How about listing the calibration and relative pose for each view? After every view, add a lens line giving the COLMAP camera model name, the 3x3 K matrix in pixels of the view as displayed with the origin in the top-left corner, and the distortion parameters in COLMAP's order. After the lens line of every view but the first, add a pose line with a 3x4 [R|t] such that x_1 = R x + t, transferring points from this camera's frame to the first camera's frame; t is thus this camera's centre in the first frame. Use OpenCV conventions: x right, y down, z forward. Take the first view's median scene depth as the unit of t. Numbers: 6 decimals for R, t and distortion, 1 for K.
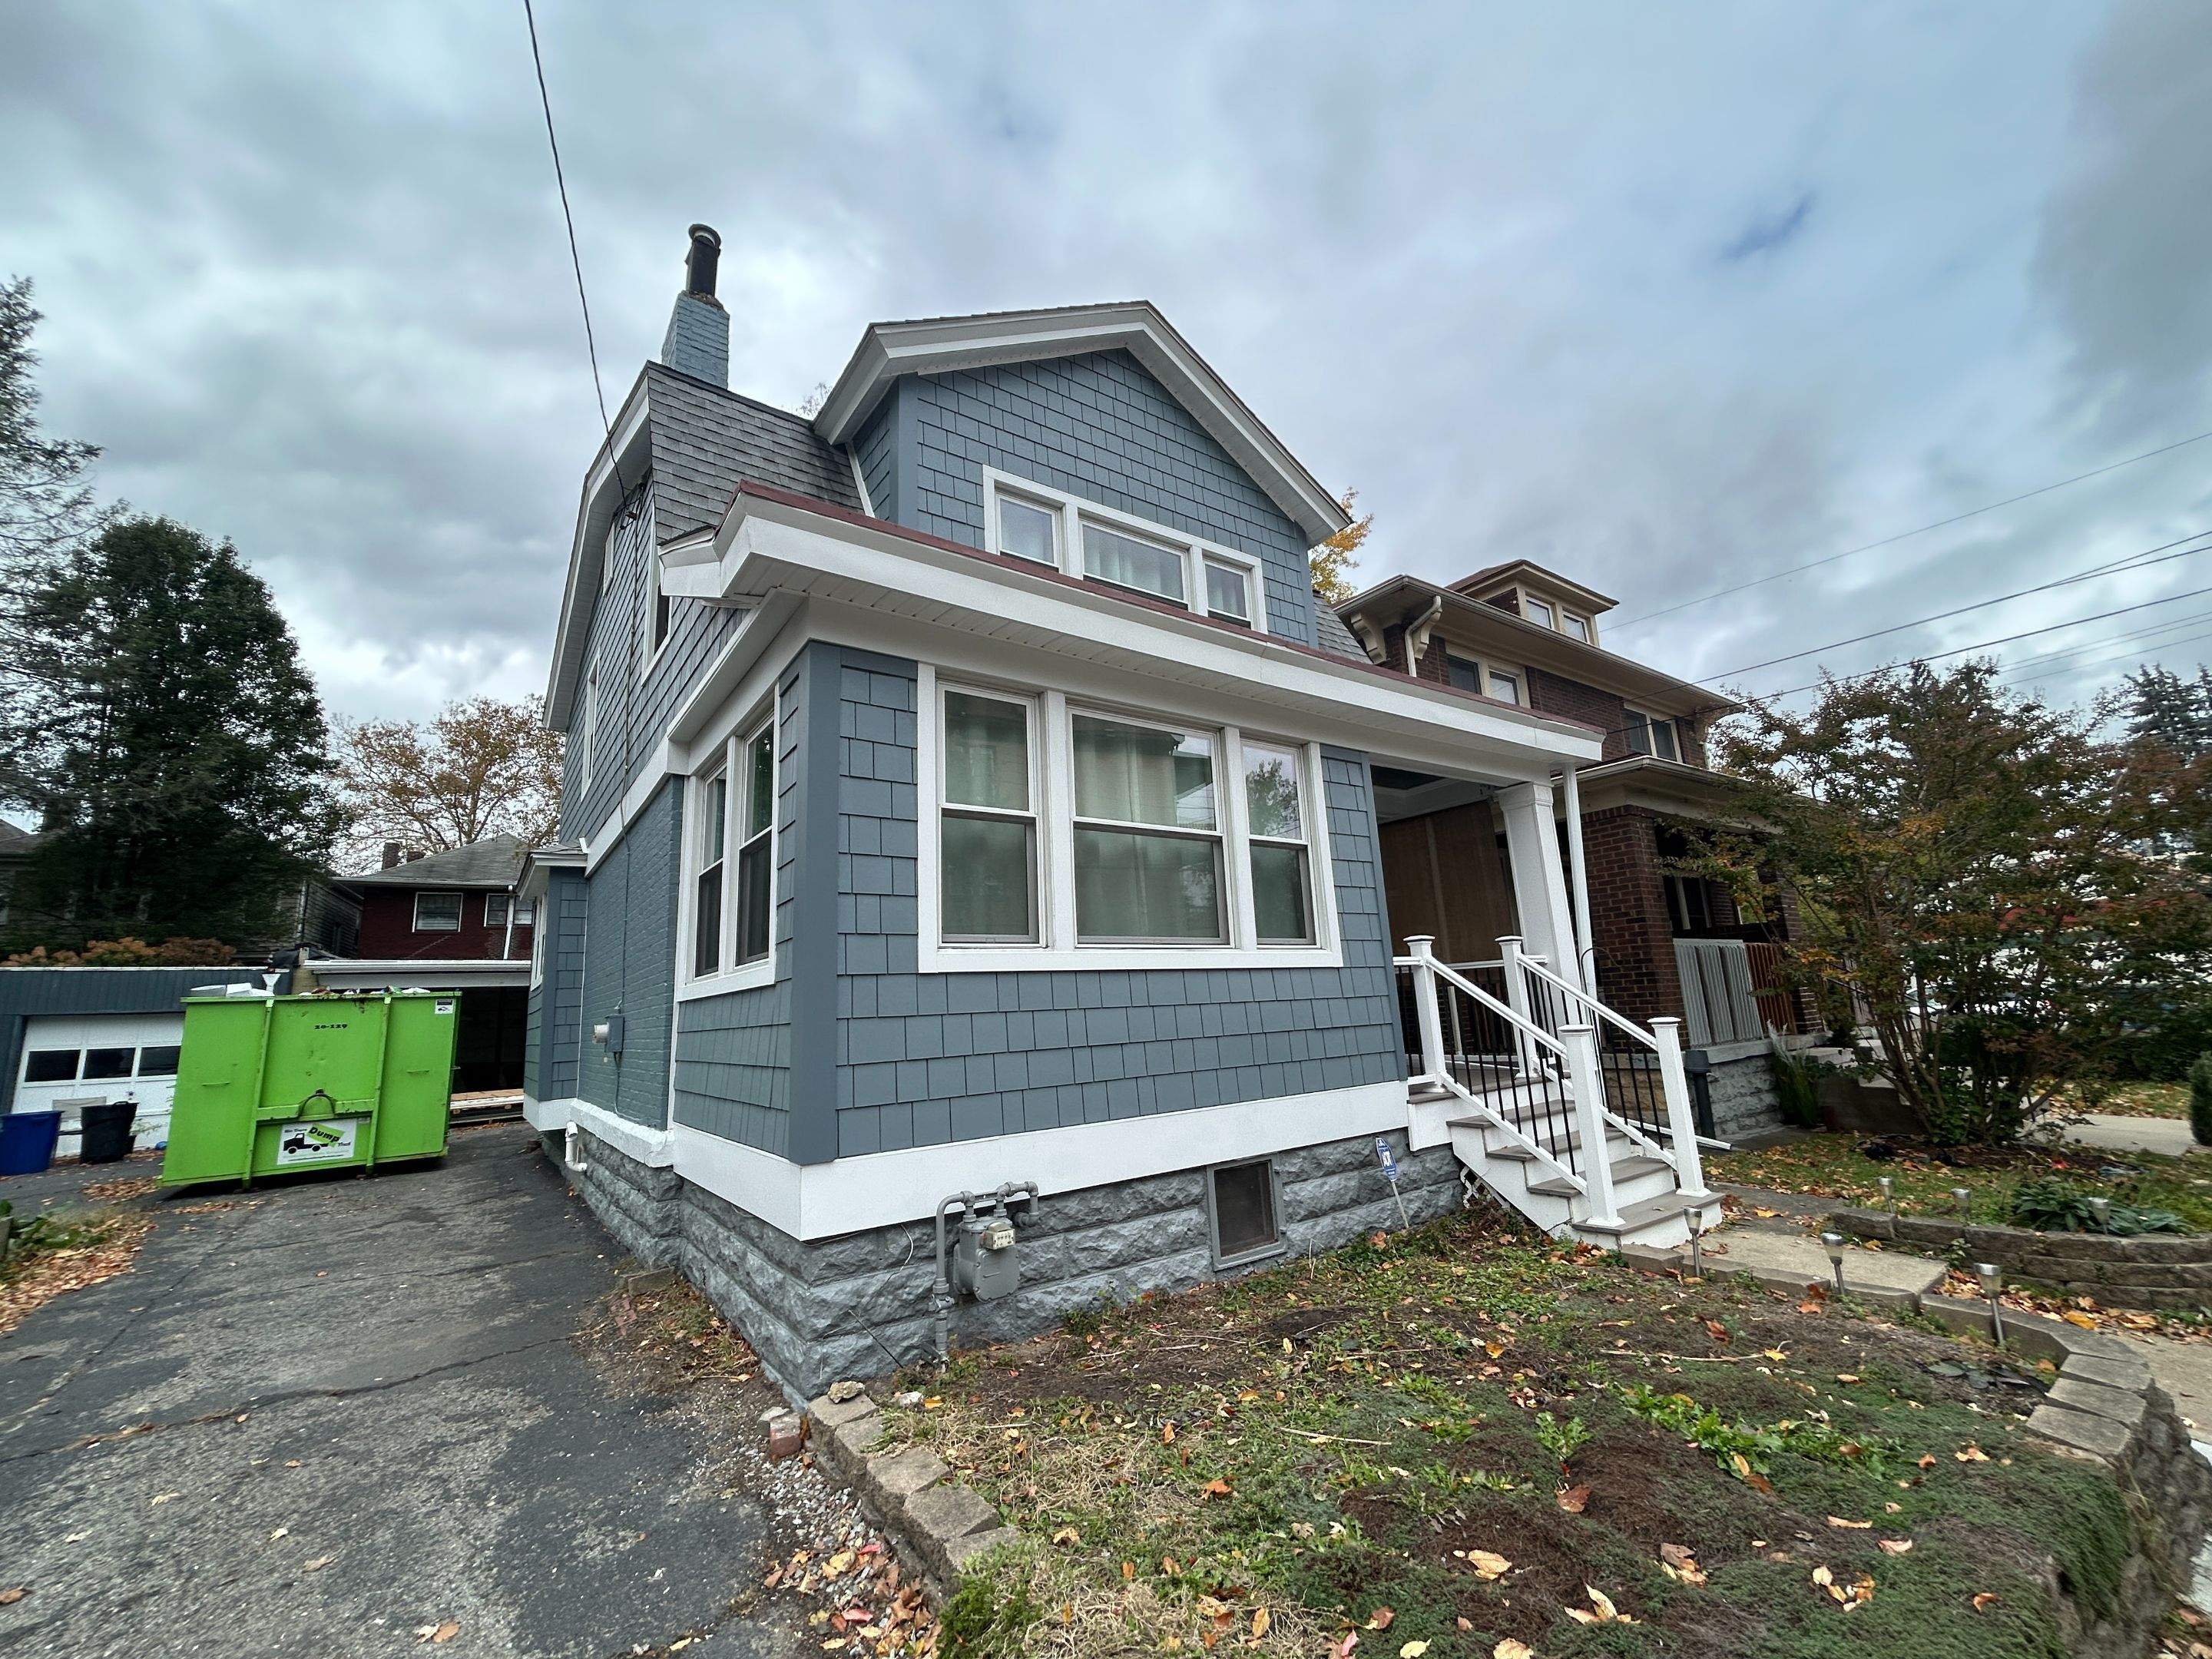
lens RADIAL K [[901.4, 0, 1099.5], [0, 901.4, 834.7], [0, 0, 1]] dist [-0.006602, 0.002236]
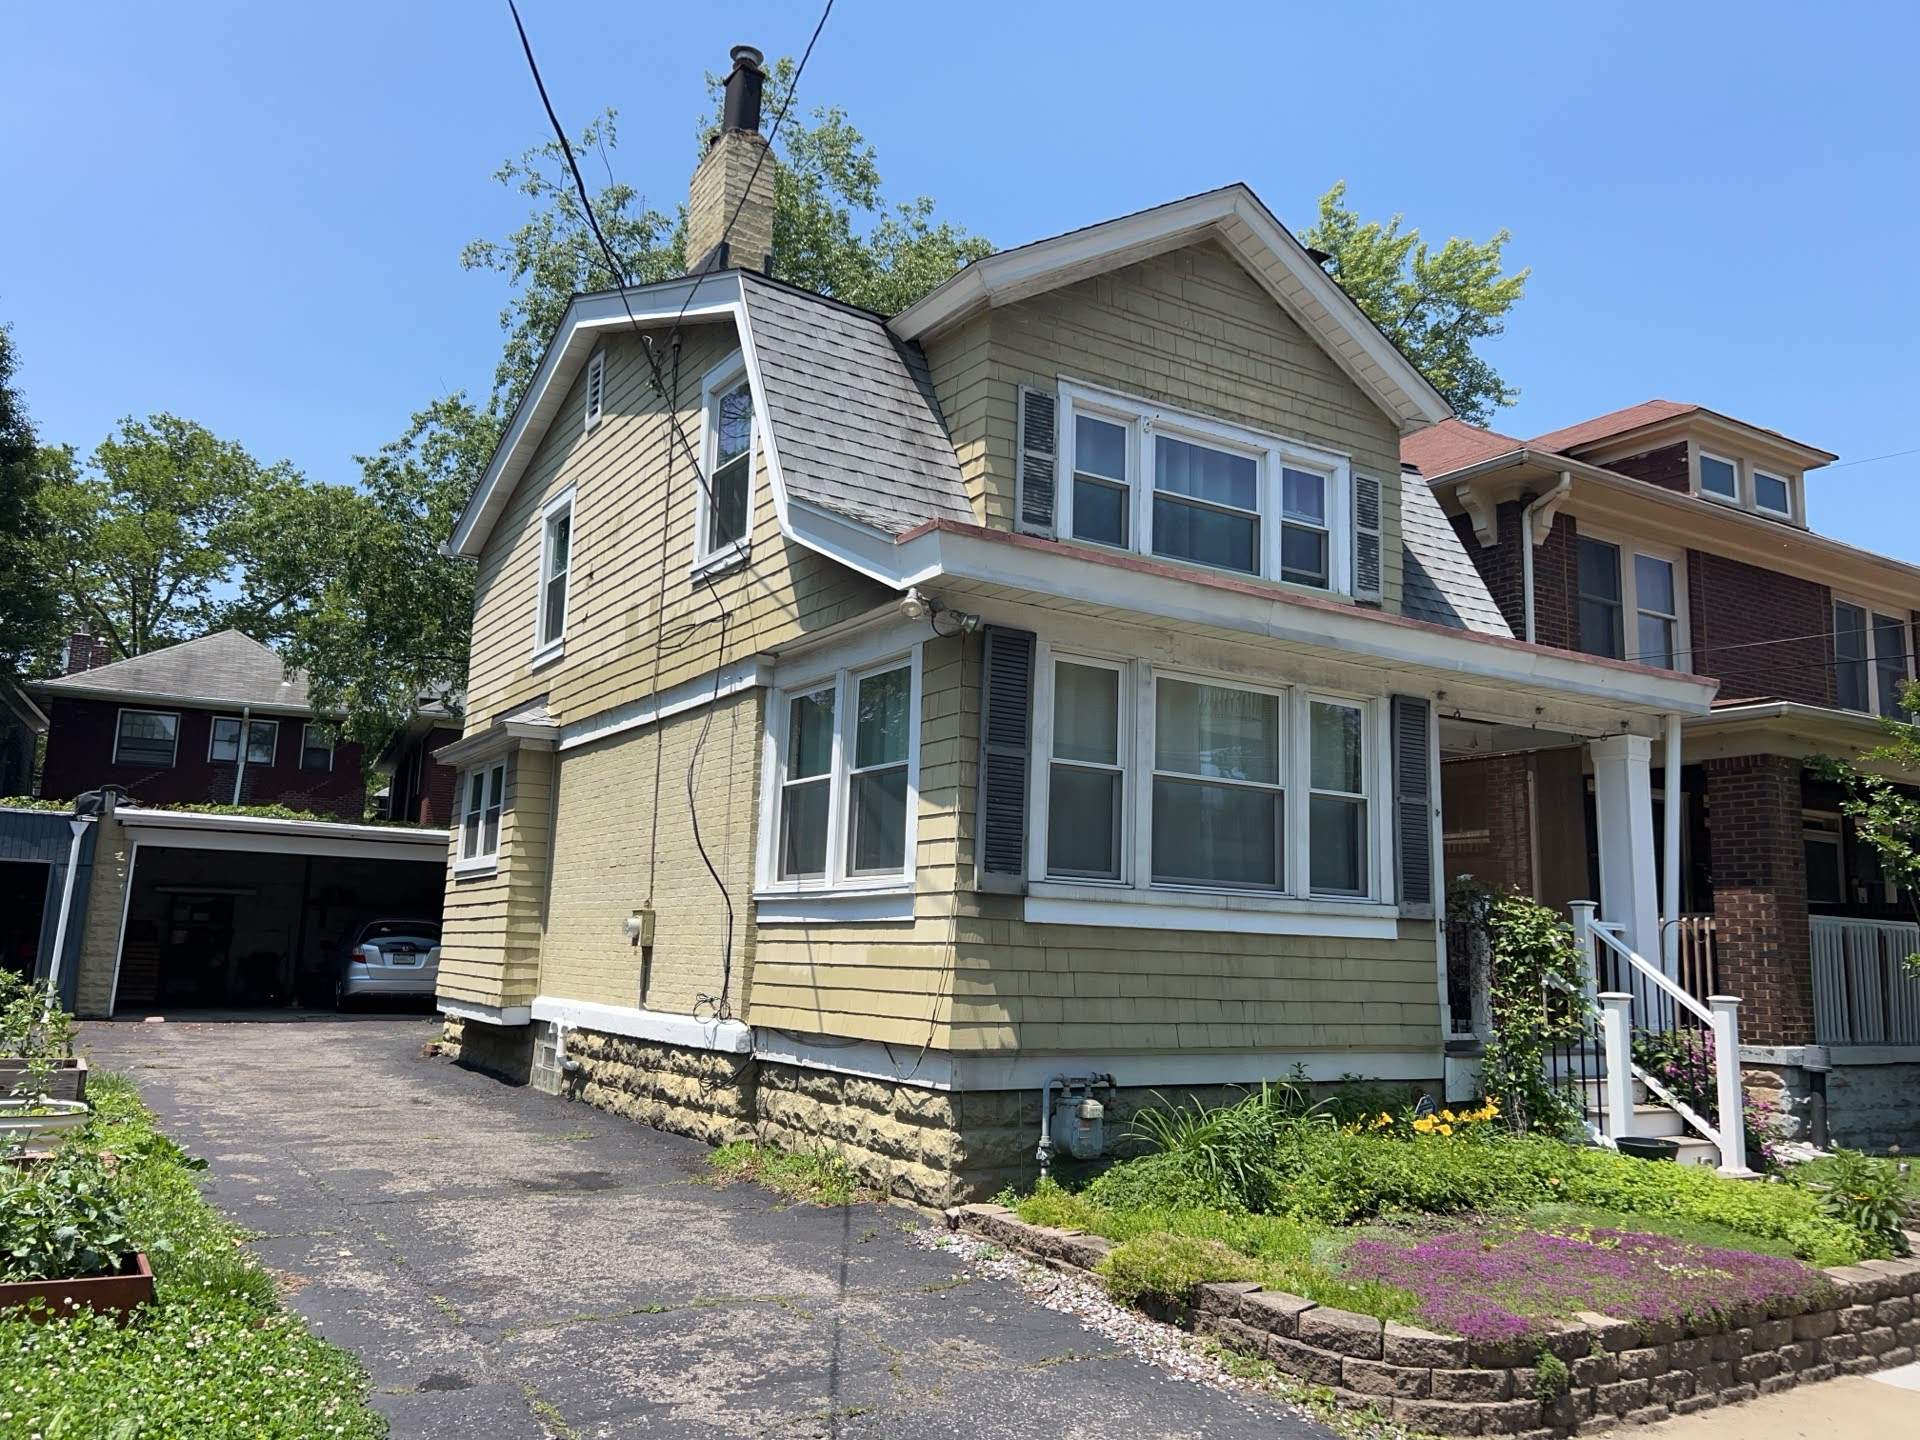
lens RADIAL K [[1470.1, 0, 963.3], [0, 1470.1, 712.3], [0, 0, 1]] dist [0.019800, -0.015137]
pose [[0.995523, 0.068618, -0.065011, -0.110803], [-0.066235, 0.997075, 0.038129, -0.108704], [0.067437, -0.033653, 0.997156, -0.628778]]
